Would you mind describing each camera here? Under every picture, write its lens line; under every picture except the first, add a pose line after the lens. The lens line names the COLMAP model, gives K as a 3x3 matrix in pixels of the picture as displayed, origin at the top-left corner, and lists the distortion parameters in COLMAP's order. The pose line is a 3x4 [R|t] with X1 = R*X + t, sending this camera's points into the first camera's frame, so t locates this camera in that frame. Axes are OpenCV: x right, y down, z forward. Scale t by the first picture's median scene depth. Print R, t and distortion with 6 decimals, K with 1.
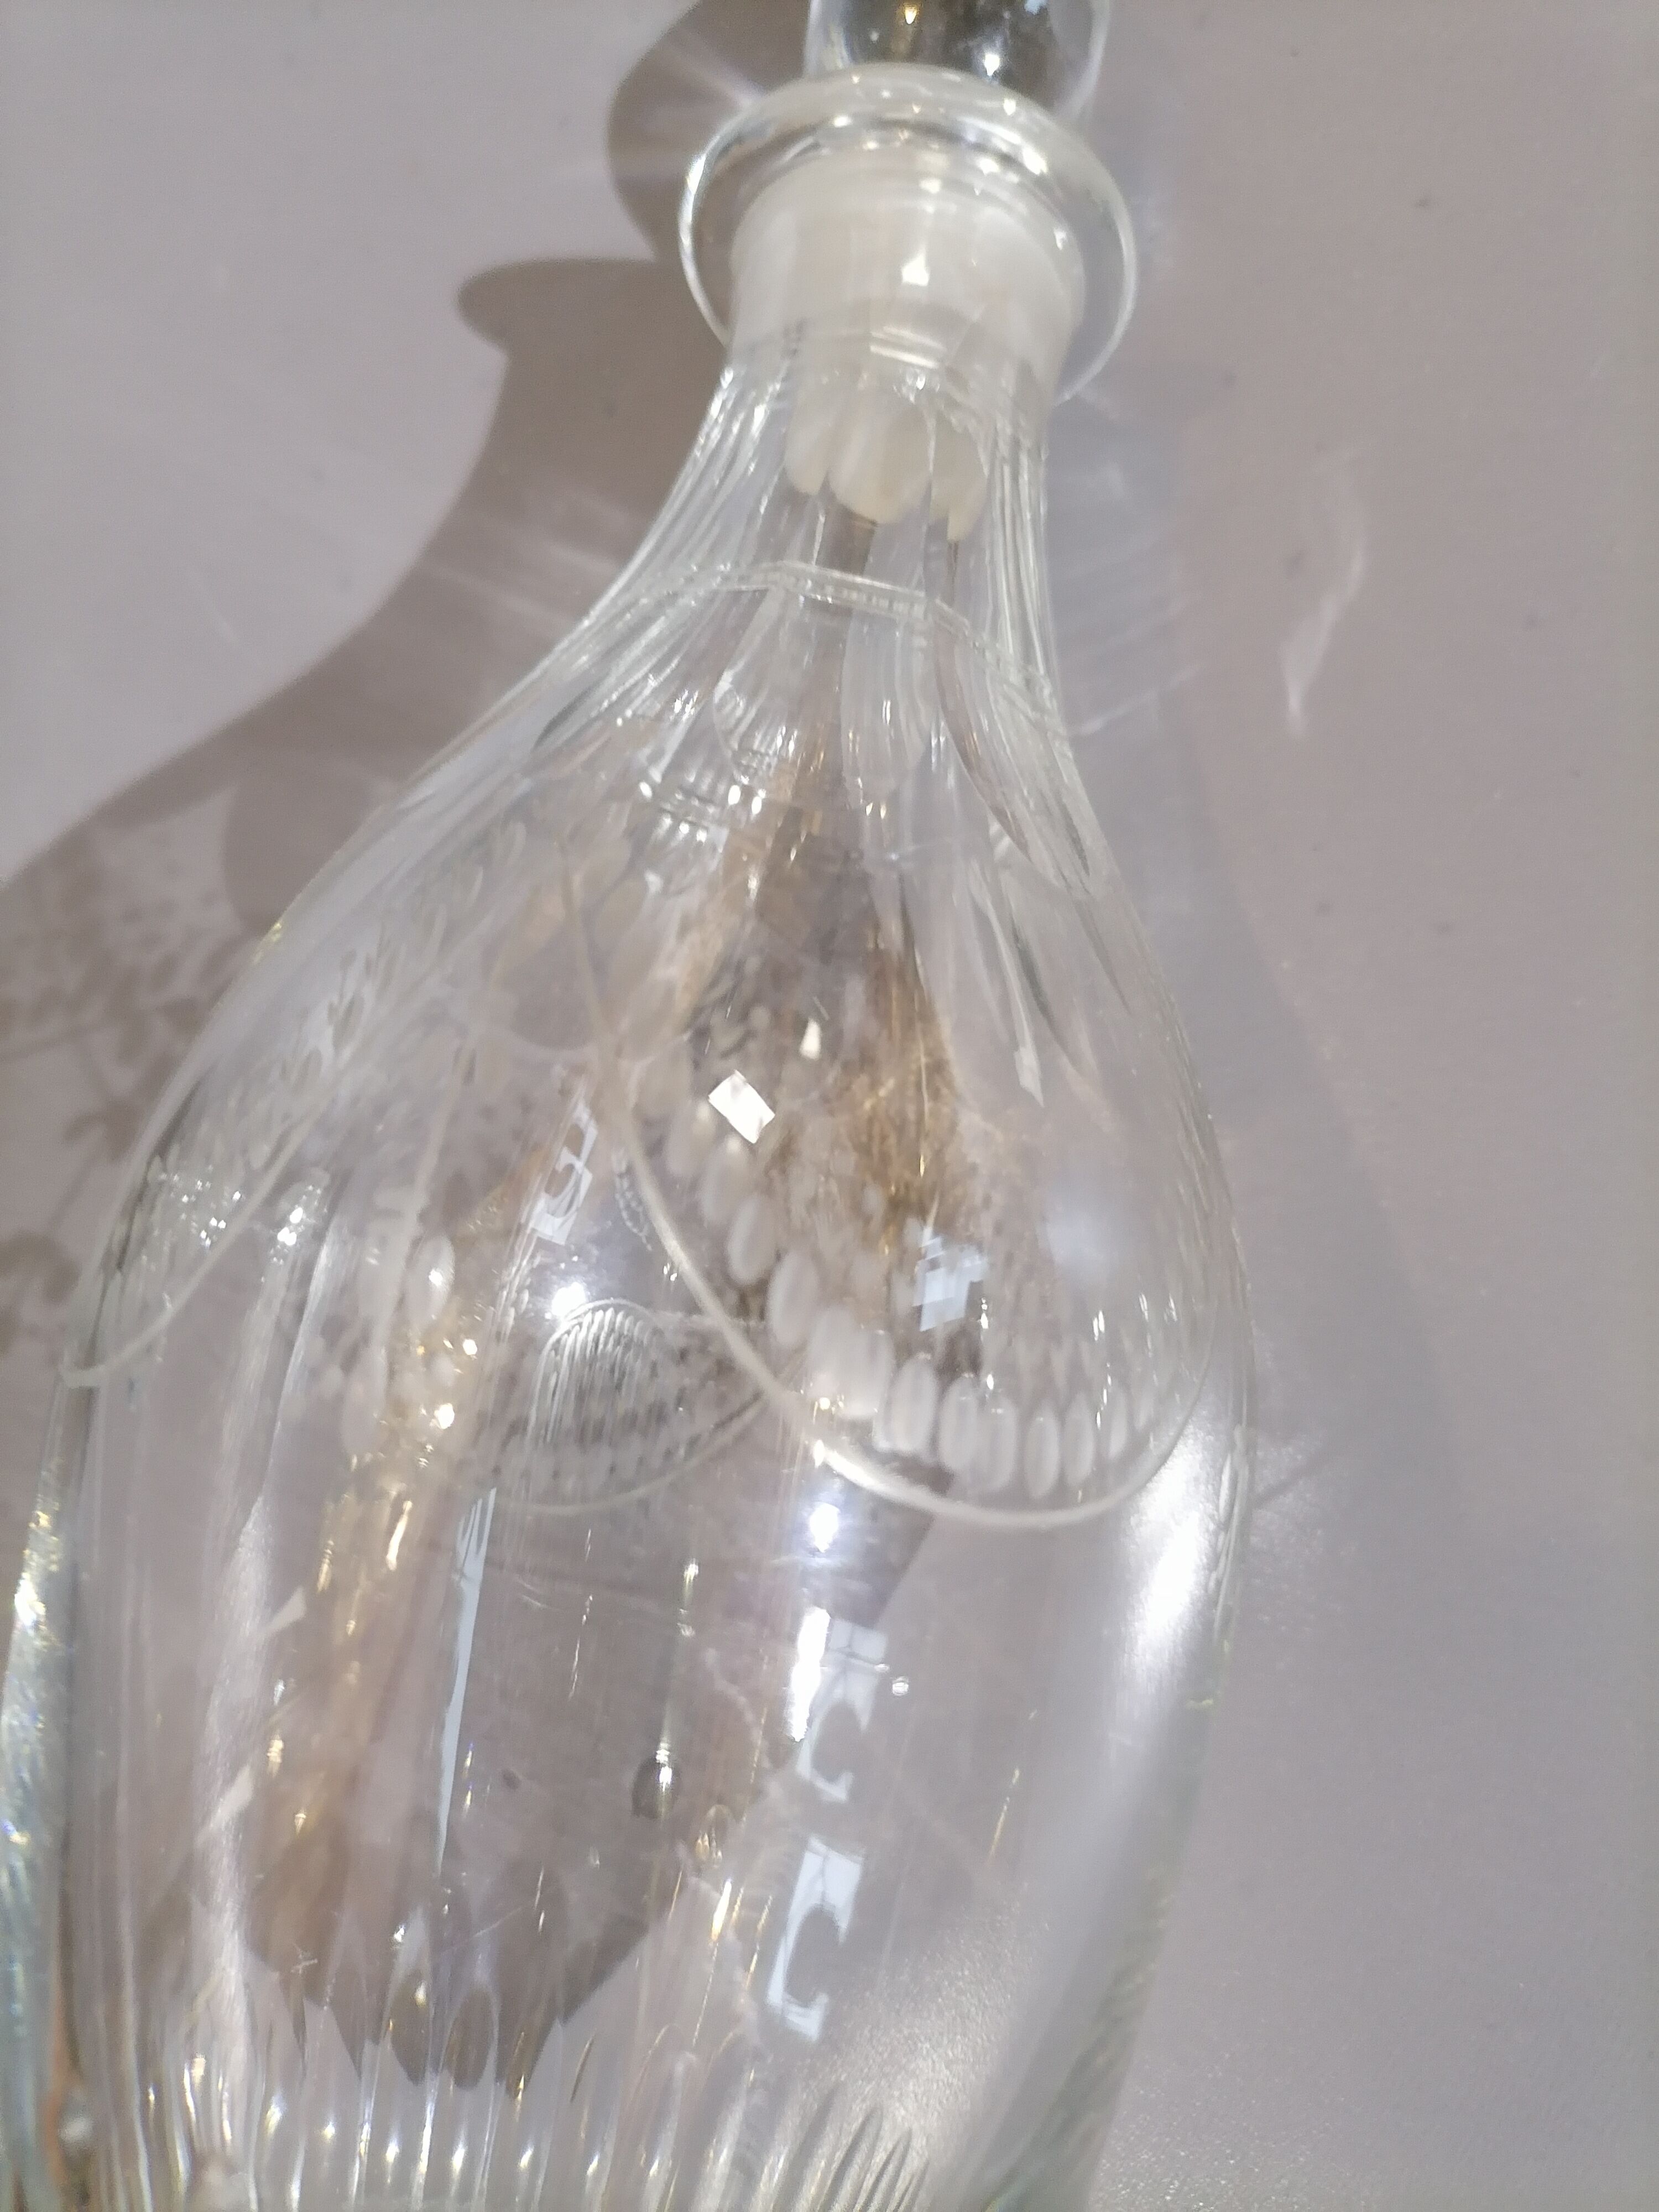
lens RADIAL K [[1647.7, 0, 896.7], [0, 1647.7, 1107.4], [0, 0, 1]] dist [0.085907, -0.145514]
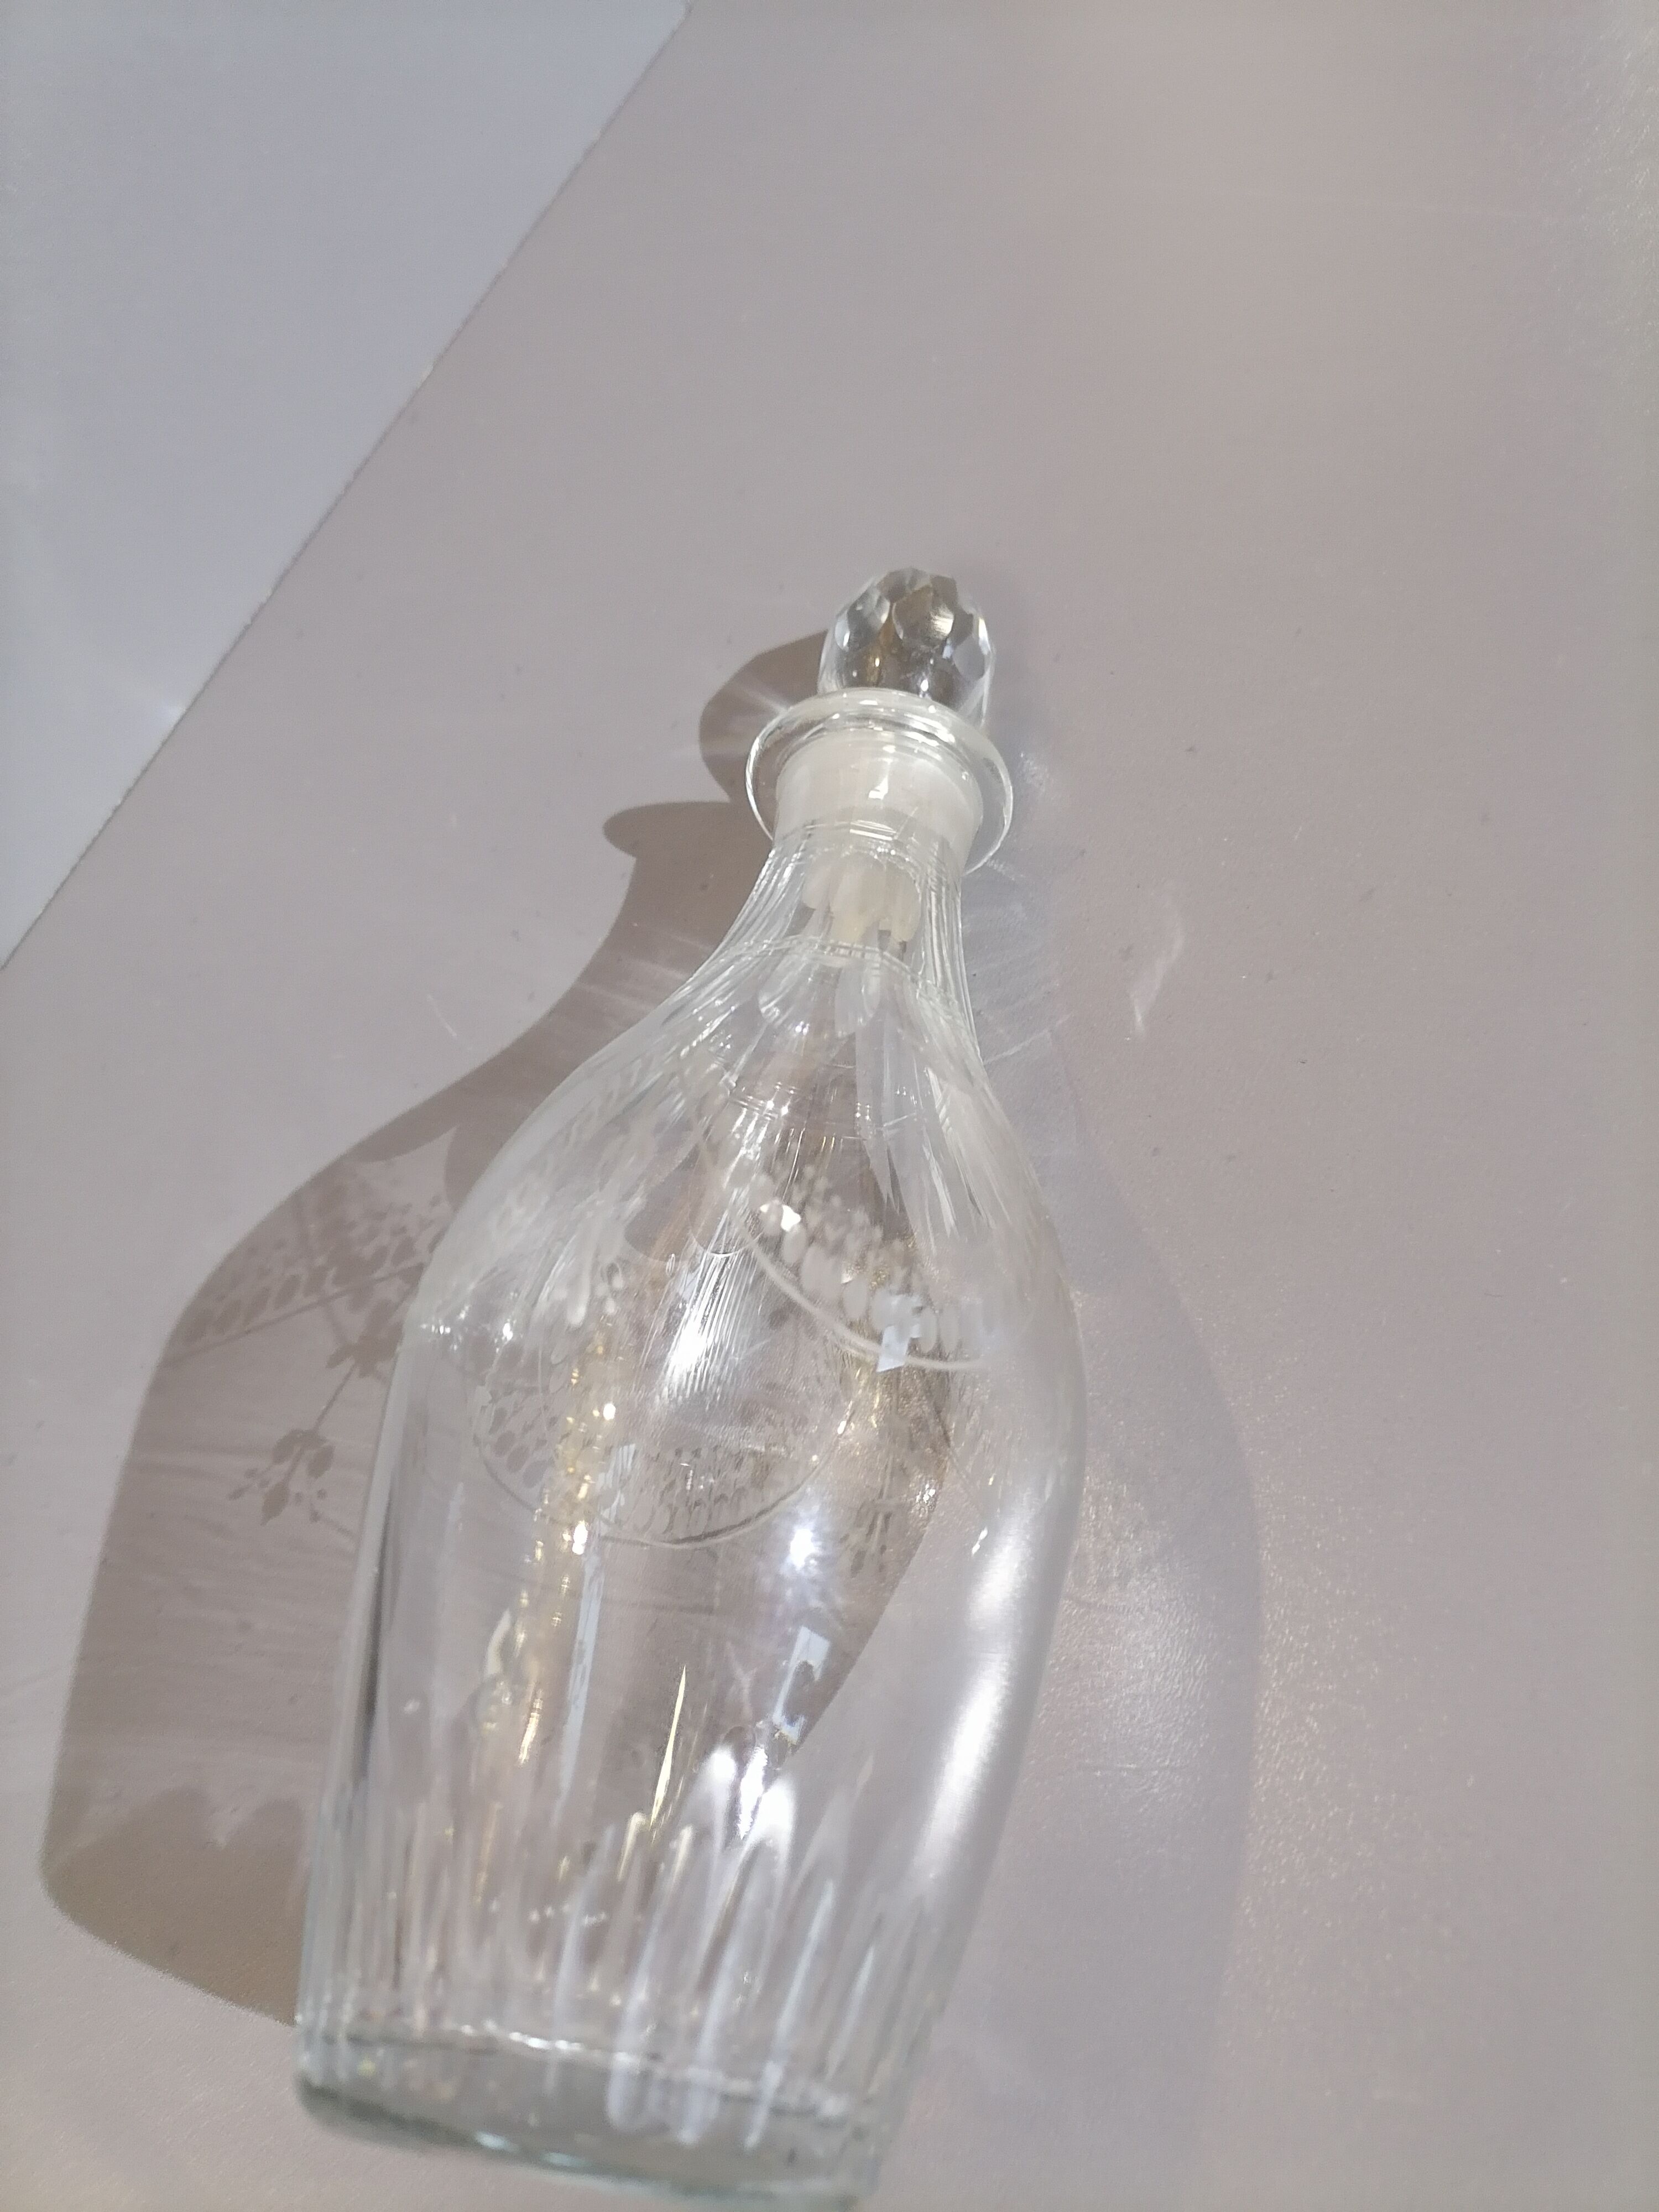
lens RADIAL K [[1647.7, 0, 896.7], [0, 1647.7, 1107.4], [0, 0, 1]] dist [0.085907, -0.145514]
pose [[0.998973, -0.023196, -0.038929, 0.086391], [0.009984, 0.950608, -0.310232, 0.332870], [0.044202, 0.309525, 0.949863, -0.515165]]
